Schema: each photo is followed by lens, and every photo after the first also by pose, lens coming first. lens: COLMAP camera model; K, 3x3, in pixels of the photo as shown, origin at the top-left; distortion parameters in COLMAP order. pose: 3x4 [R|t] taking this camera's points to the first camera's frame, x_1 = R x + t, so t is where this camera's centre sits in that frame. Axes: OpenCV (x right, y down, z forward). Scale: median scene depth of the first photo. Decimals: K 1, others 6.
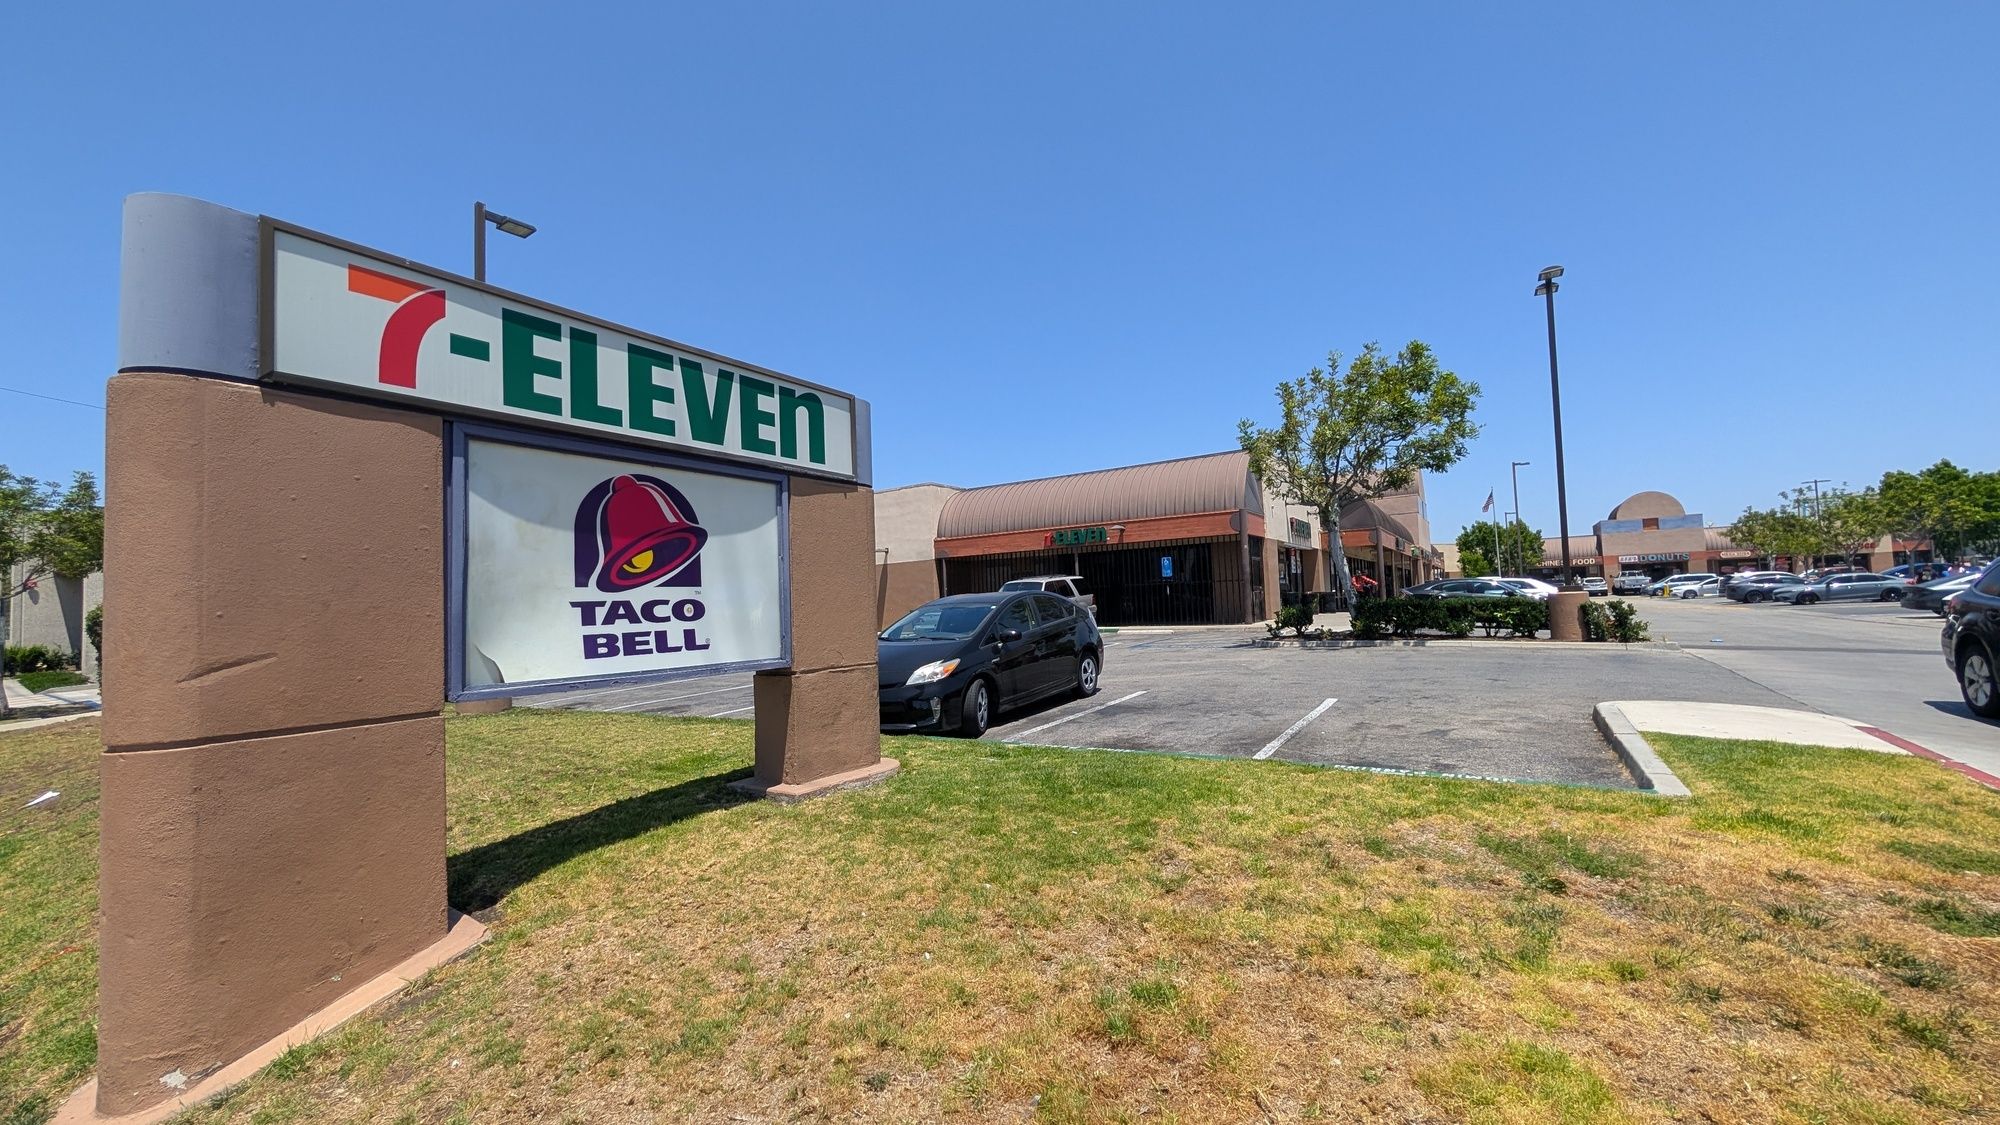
lens RADIAL K [[757.4, 0, 997.5], [0, 757.4, 567.1], [0, 0, 1]] dist [-0.000502, 0.000199]
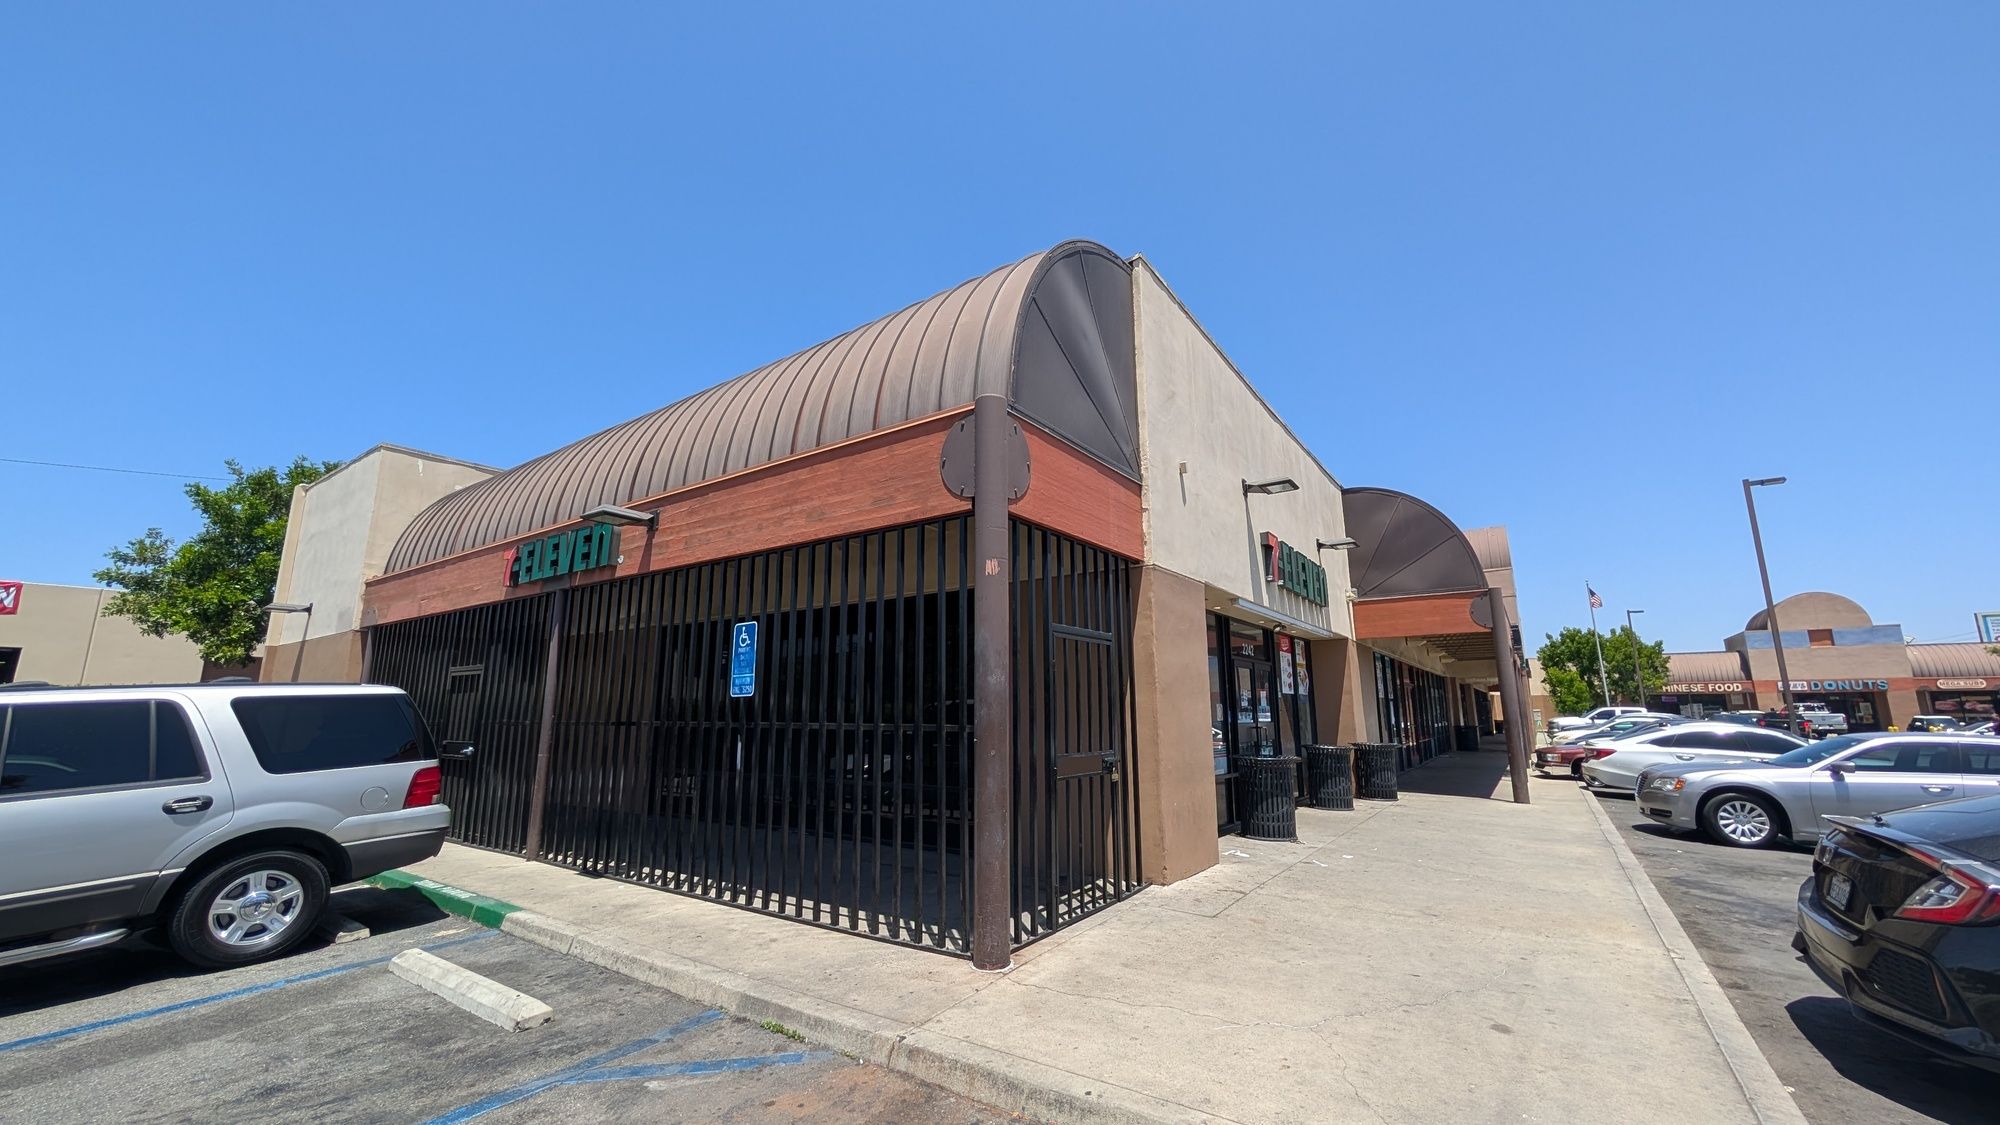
lens RADIAL K [[757.4, 0, 997.5], [0, 757.4, 567.1], [0, 0, 1]] dist [-0.000502, 0.000199]
pose [[0.998979, 0.026937, -0.036271, 0.150363], [-0.031692, 0.989971, -0.137667, 0.000670], [0.032199, 0.138676, 0.989814, 0.353652]]
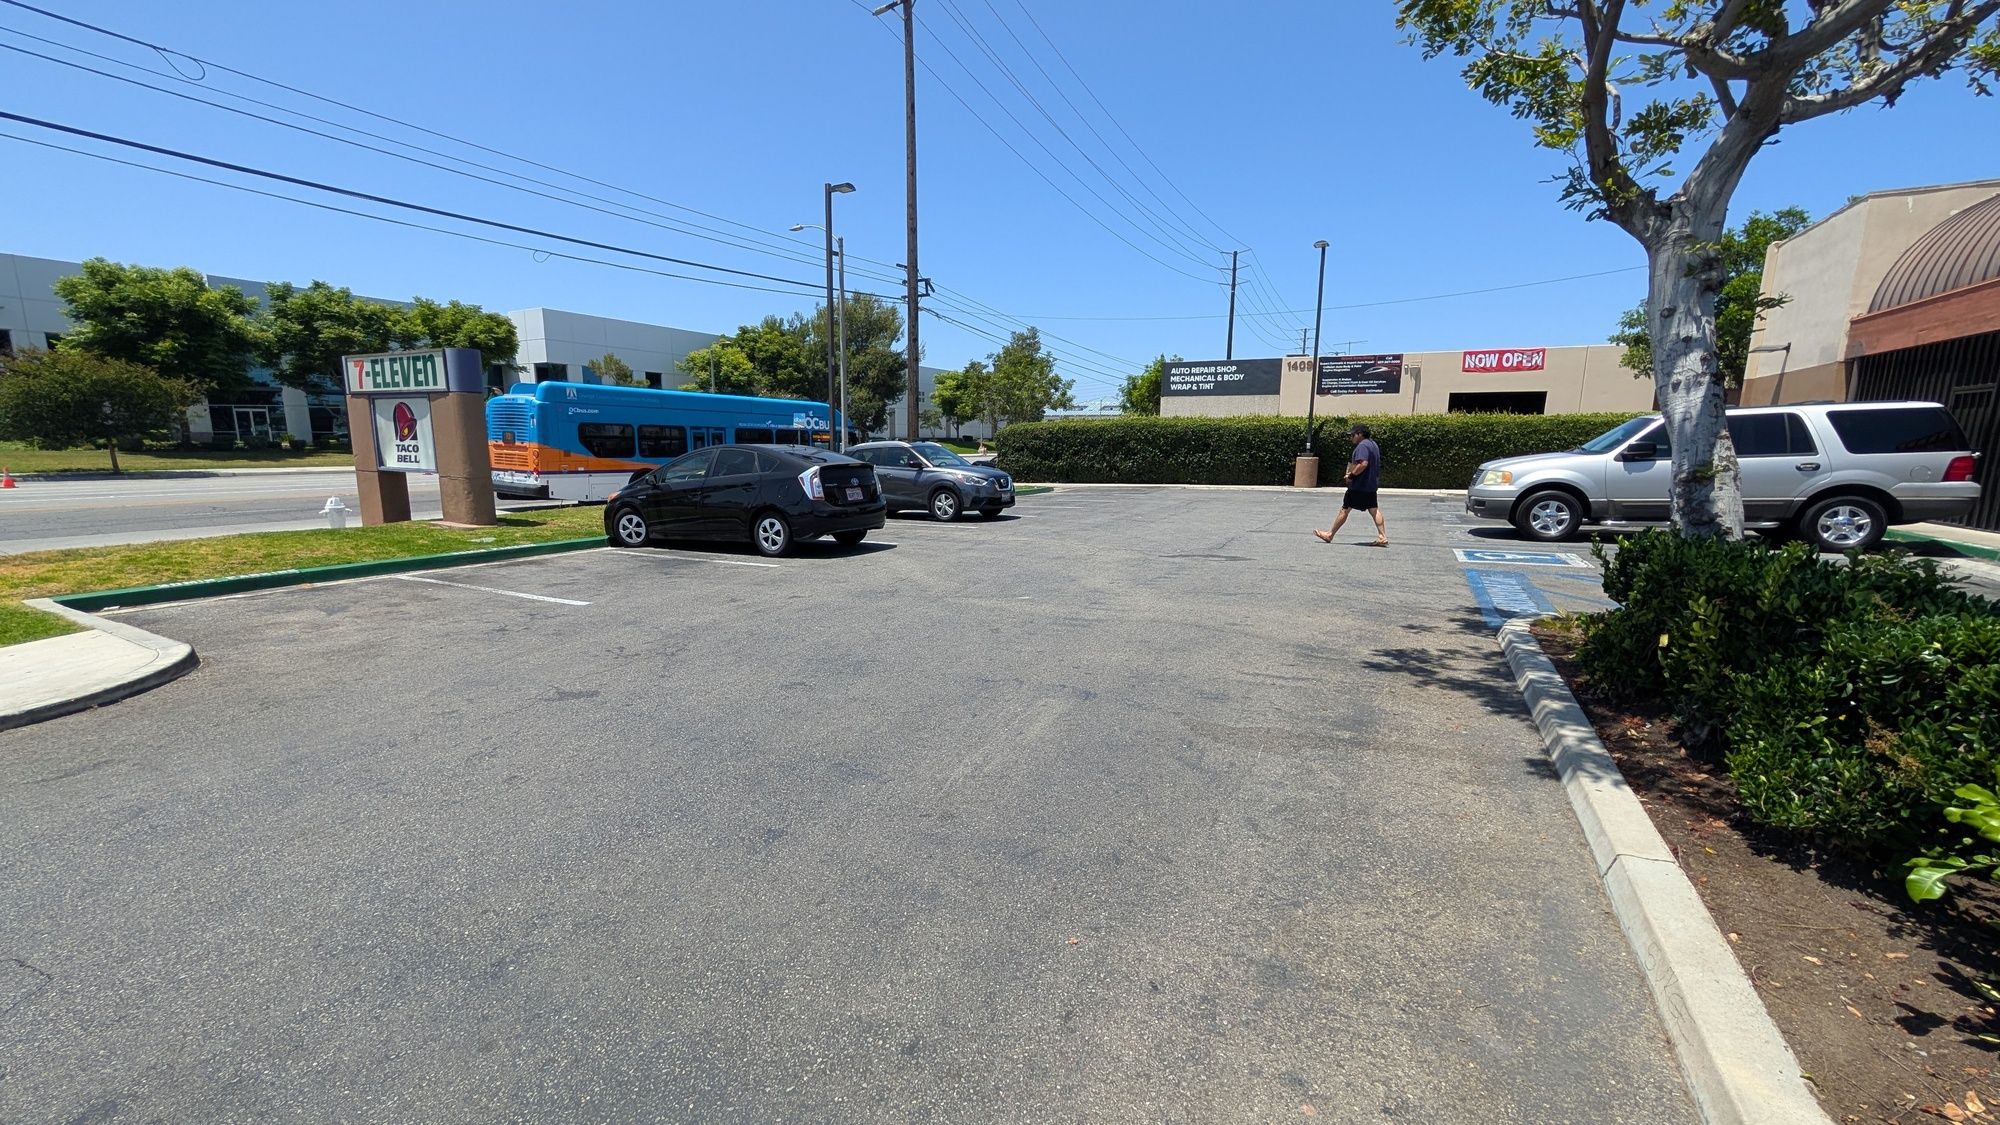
lens RADIAL K [[757.4, 0, 997.5], [0, 757.4, 567.1], [0, 0, 1]] dist [-0.000502, 0.000199]
pose [[0.086540, 0.204890, -0.974952, 0.213678], [0.037573, 0.977256, 0.208709, -0.001607], [0.995540, -0.054694, 0.076873, 0.236717]]
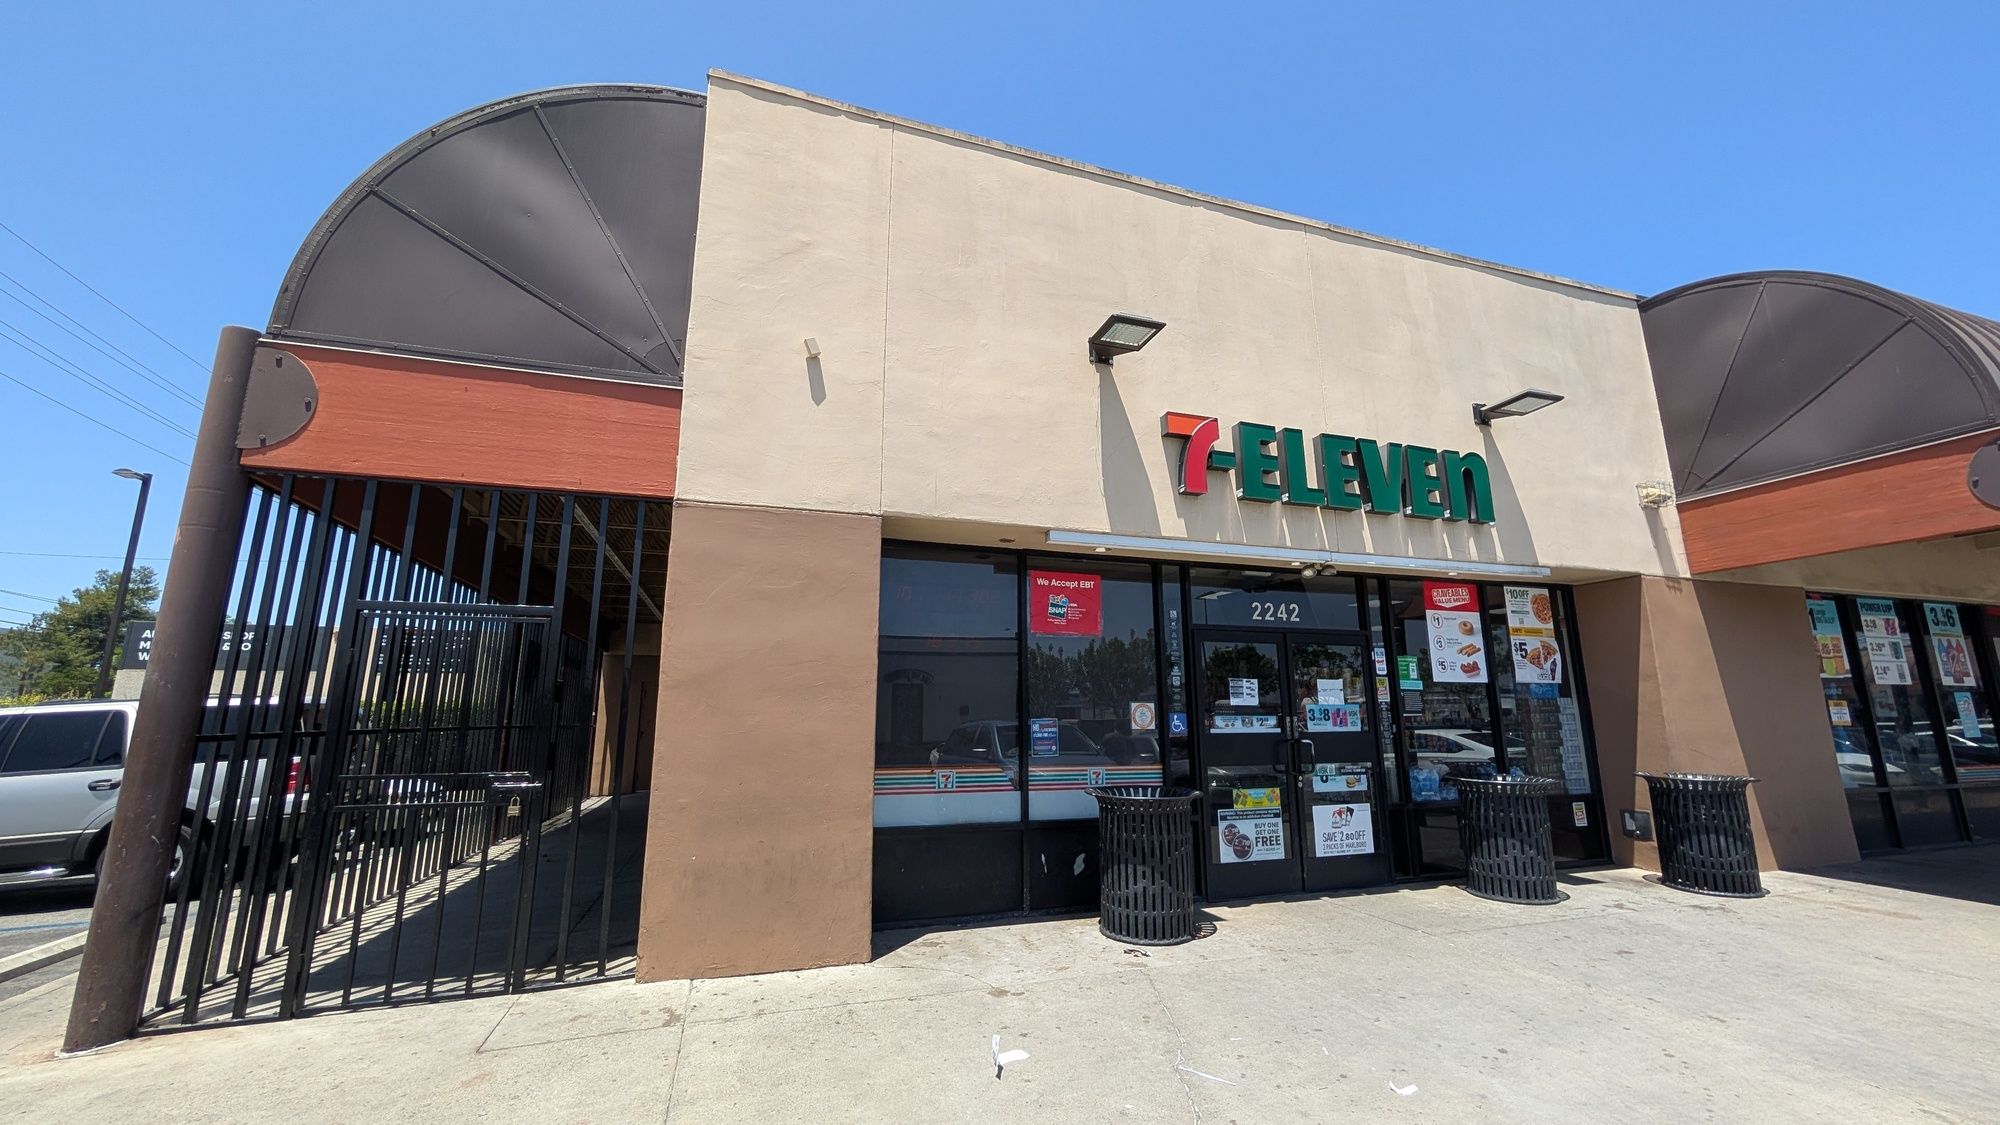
lens RADIAL K [[758.4, 0, 1000.0], [0, 758.4, 562.5], [0, 0, 1]] dist [0.001044, 0.000264]
pose [[0.782491, -0.092954, -0.615685, 0.256657], [0.008339, 0.990270, -0.138909, 0.001447], [0.622606, 0.103561, 0.775652, 0.439079]]
